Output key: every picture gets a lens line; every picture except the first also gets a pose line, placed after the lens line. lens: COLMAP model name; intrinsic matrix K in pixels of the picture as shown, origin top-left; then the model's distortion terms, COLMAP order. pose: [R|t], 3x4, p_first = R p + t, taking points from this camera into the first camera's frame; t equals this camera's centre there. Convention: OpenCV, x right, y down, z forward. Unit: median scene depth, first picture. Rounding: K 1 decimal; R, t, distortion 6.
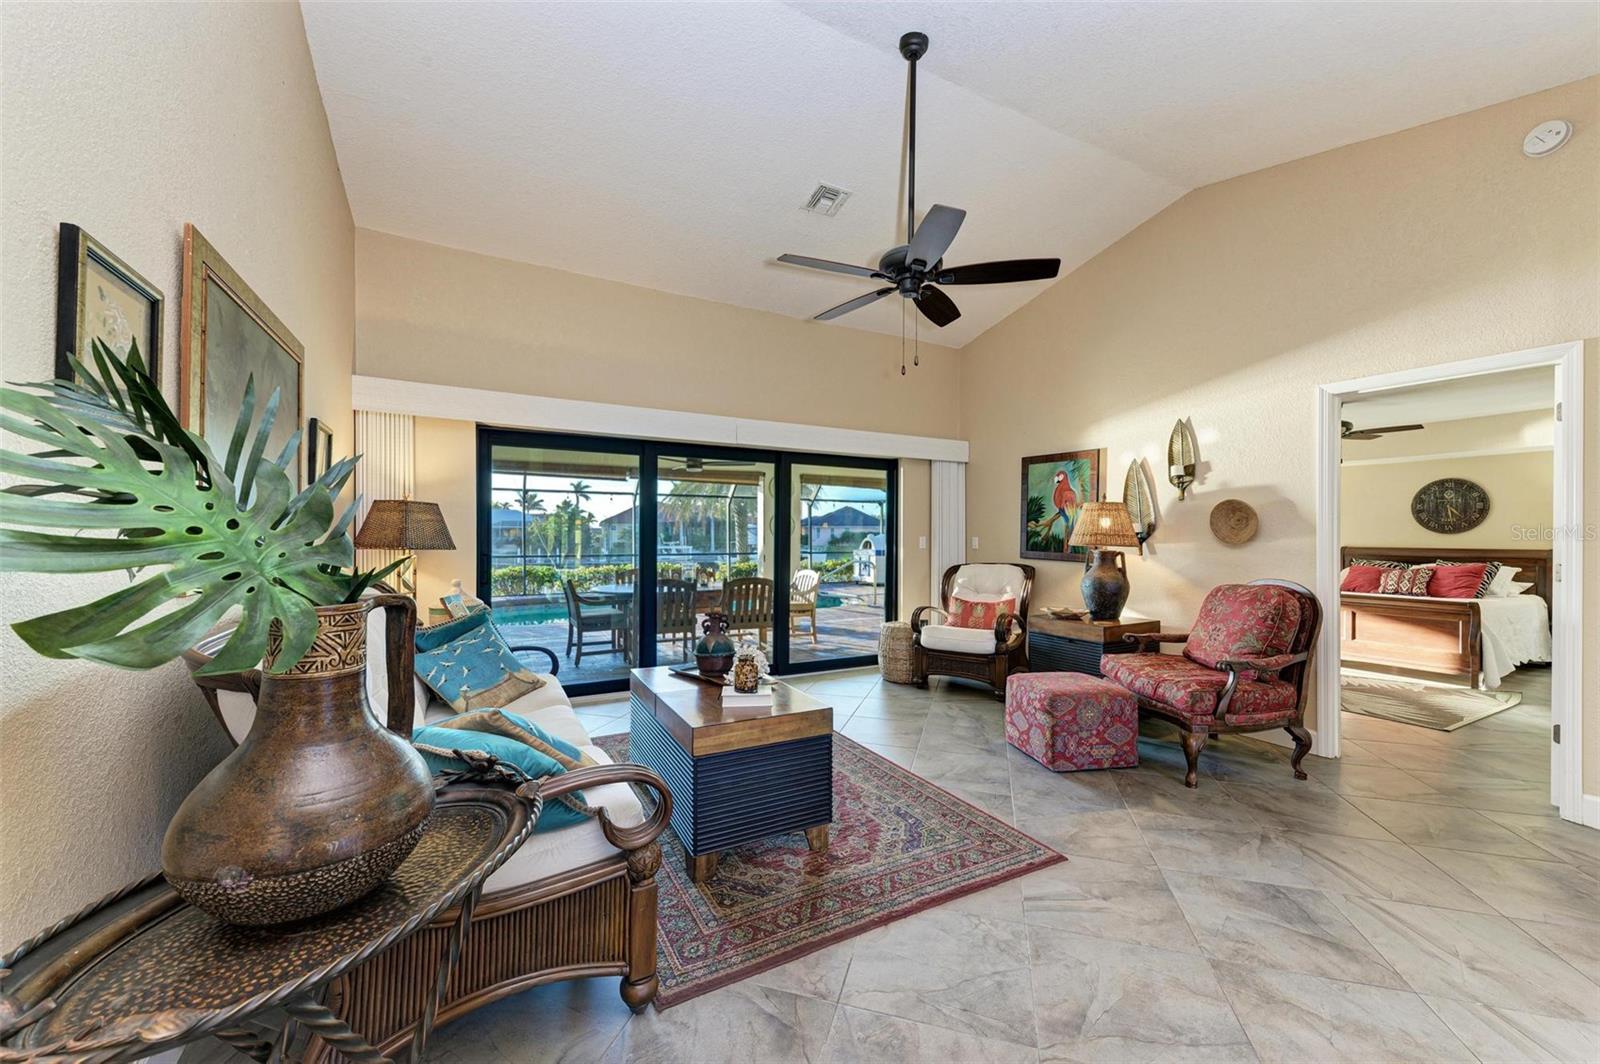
lens RADIAL K [[607.6, 0, 812.6], [0, 607.6, 534.9], [0, 0, 1]] dist [0.013399, -0.003630]
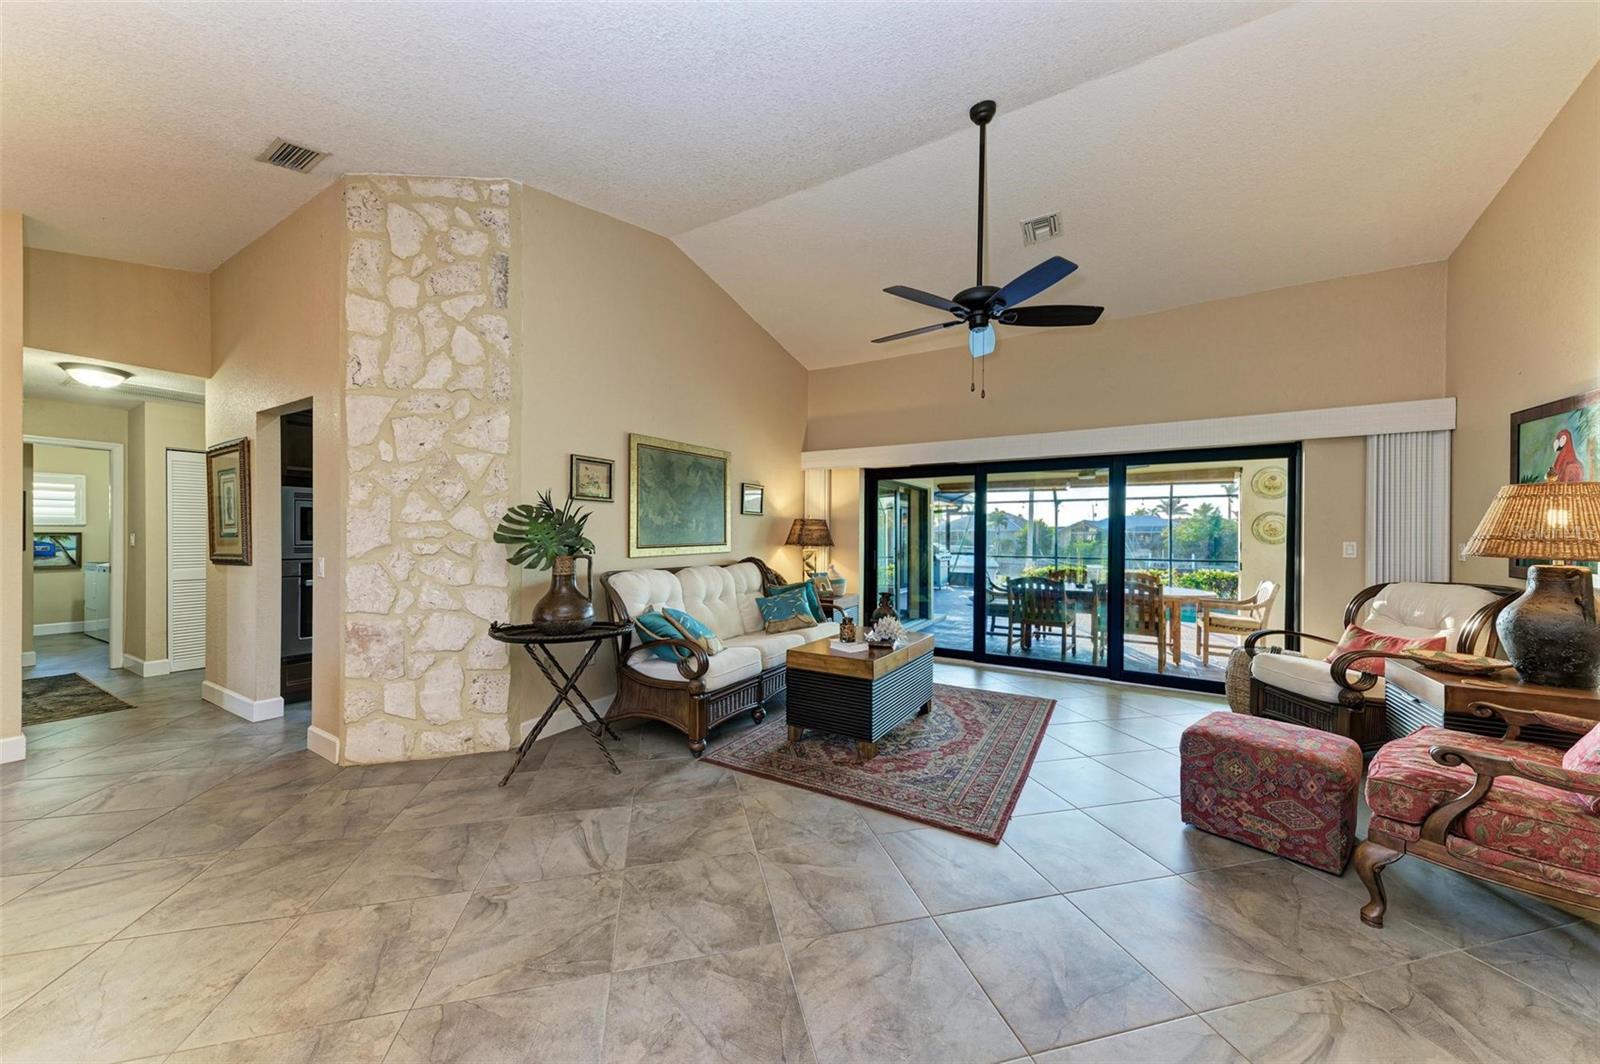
lens RADIAL K [[553.2, 0, 791.3], [0, 553.2, 538.8], [0, 0, 1]] dist [0.002445, -0.000244]
pose [[0.498281, 0.003520, -0.867008, 0.514872], [-0.005321, 0.999985, 0.001002, 0.002163], [0.866999, 0.004114, 0.498293, 0.103898]]
